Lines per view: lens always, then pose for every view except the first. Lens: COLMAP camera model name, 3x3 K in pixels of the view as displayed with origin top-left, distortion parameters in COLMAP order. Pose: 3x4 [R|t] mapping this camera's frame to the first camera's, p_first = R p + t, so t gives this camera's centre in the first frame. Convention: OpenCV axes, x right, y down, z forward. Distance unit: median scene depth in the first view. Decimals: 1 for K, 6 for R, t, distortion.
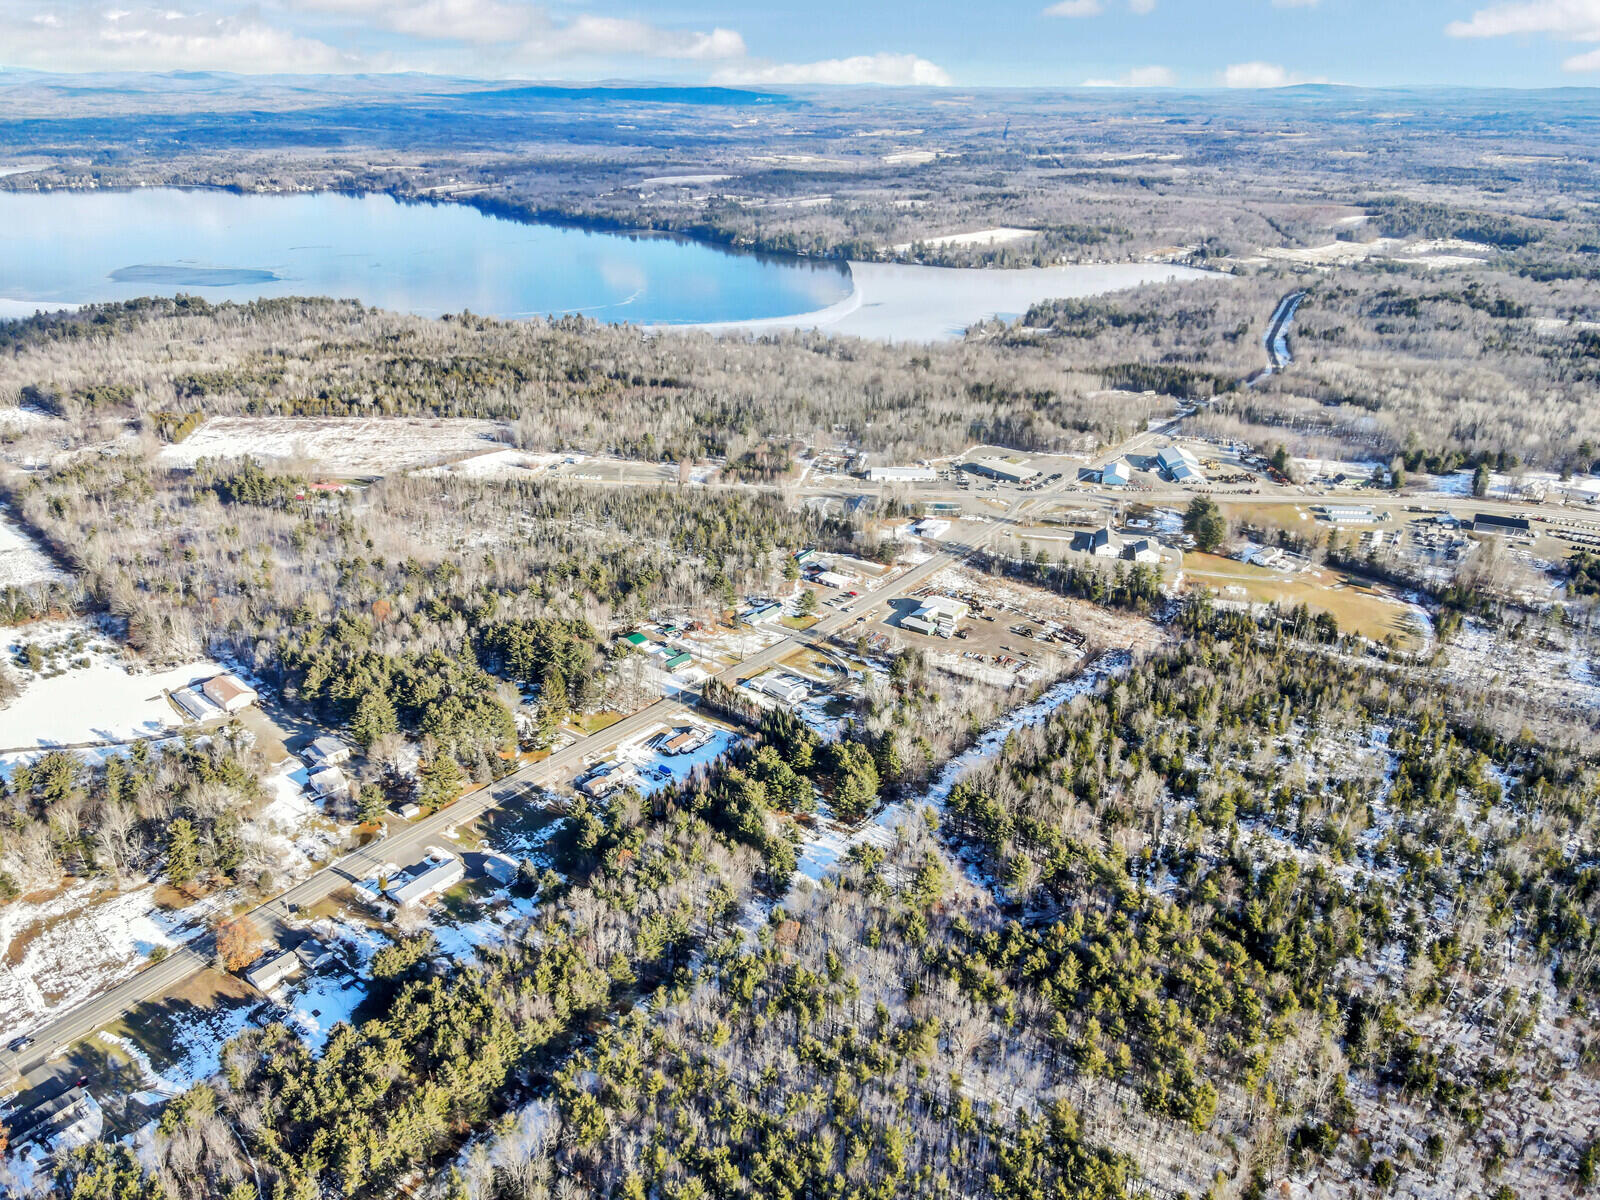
lens RADIAL K [[1166.8, 0, 787.6], [0, 1166.8, 603.2], [0, 0, 1]] dist [-0.011445, 0.048852]
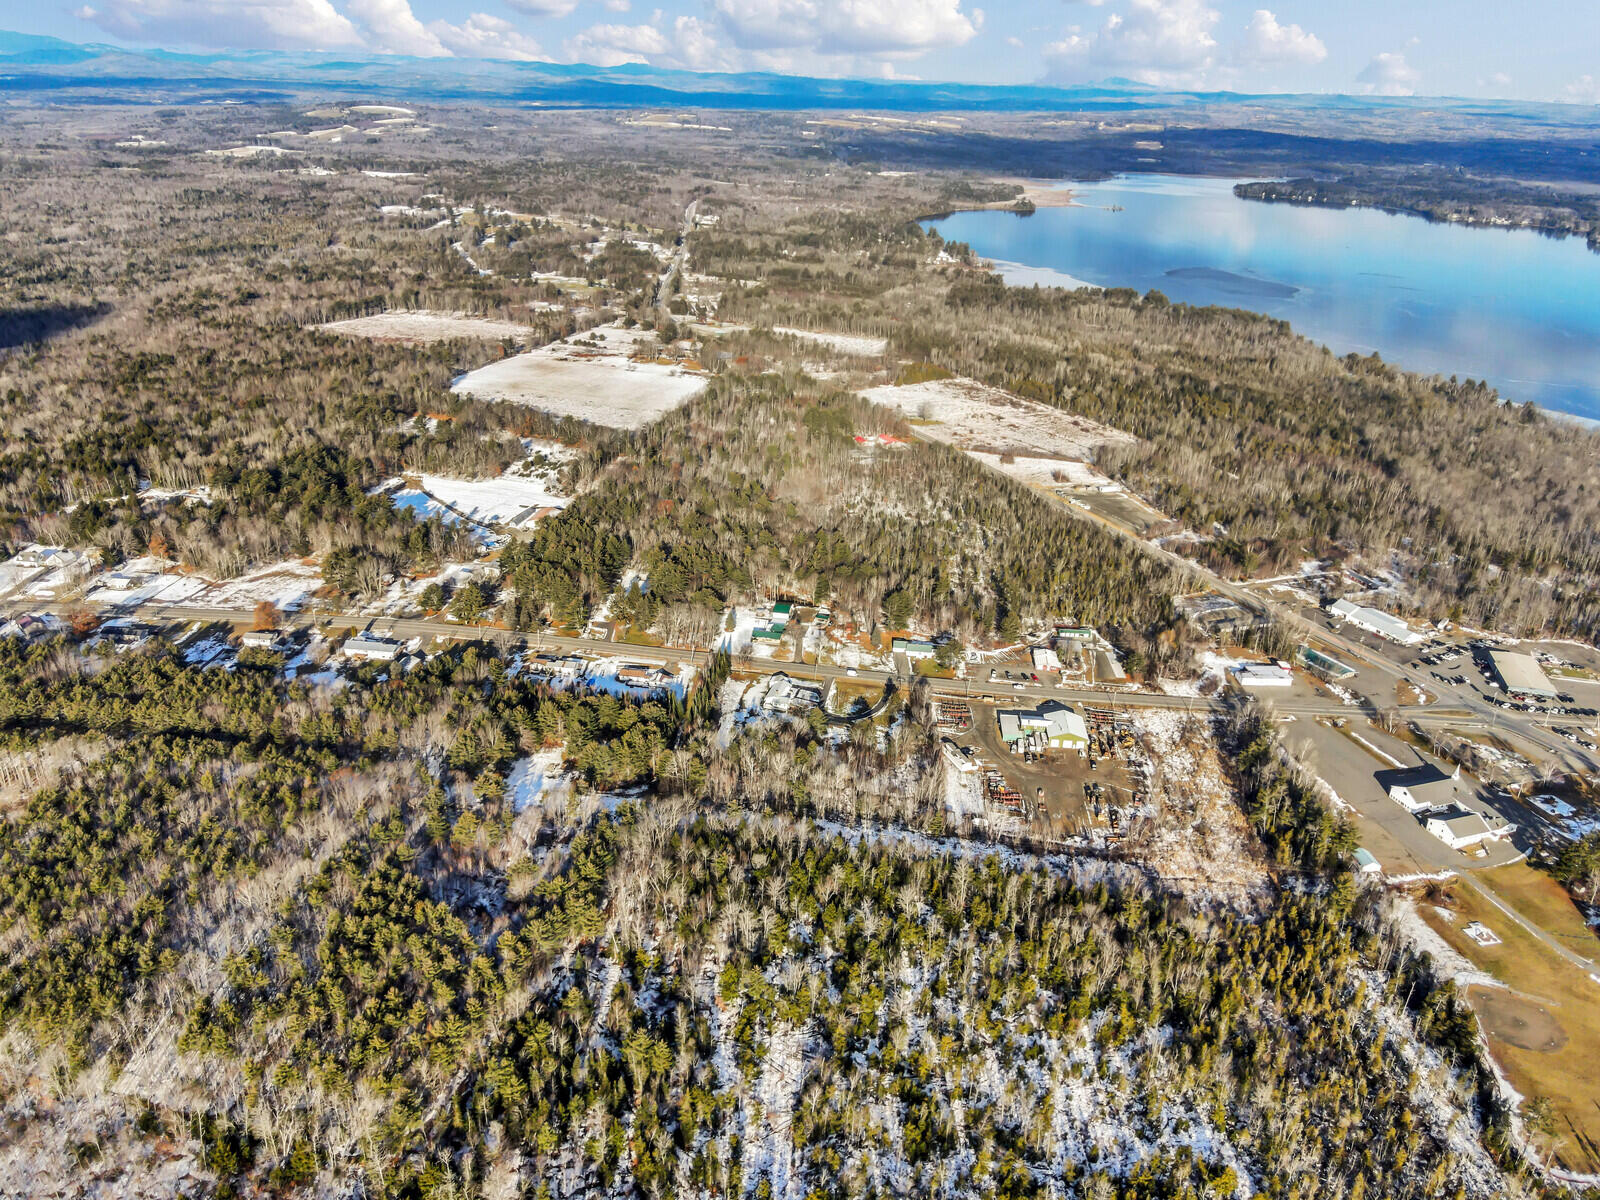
lens RADIAL K [[1183.7, 0, 800.0], [0, 1183.7, 600.0], [0, 0, 1]] dist [0.006084, 0.010873]
pose [[0.536377, 0.356395, -0.765038, 0.584935], [-0.377168, 0.912134, 0.160484, -0.130170], [0.755013, 0.202468, 0.623668, 0.297544]]
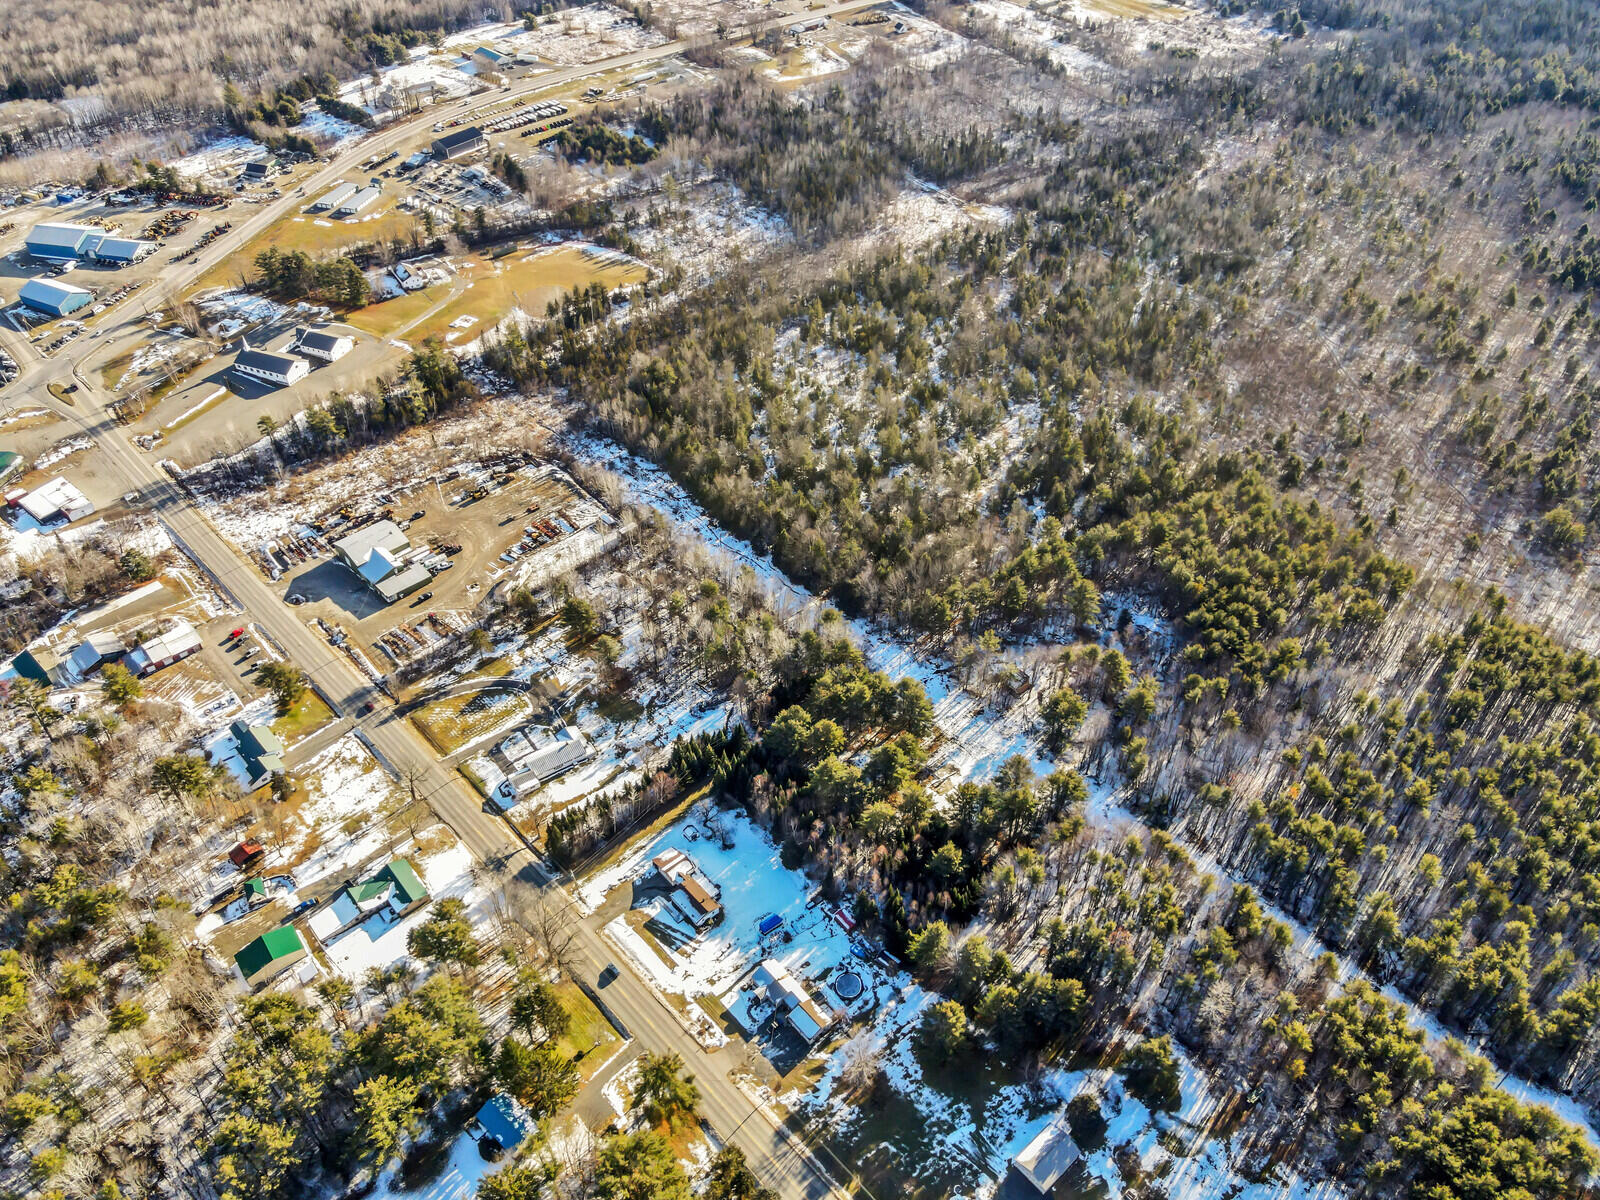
lens RADIAL K [[1199.2, 0, 803.9], [0, 1199.2, 596.6], [0, 0, 1]] dist [-0.005061, 0.046471]
pose [[0.149655, -0.644382, 0.749917, -0.326511], [0.401208, 0.732787, 0.549596, -0.228892], [-0.903679, 0.218623, 0.368197, 0.493920]]
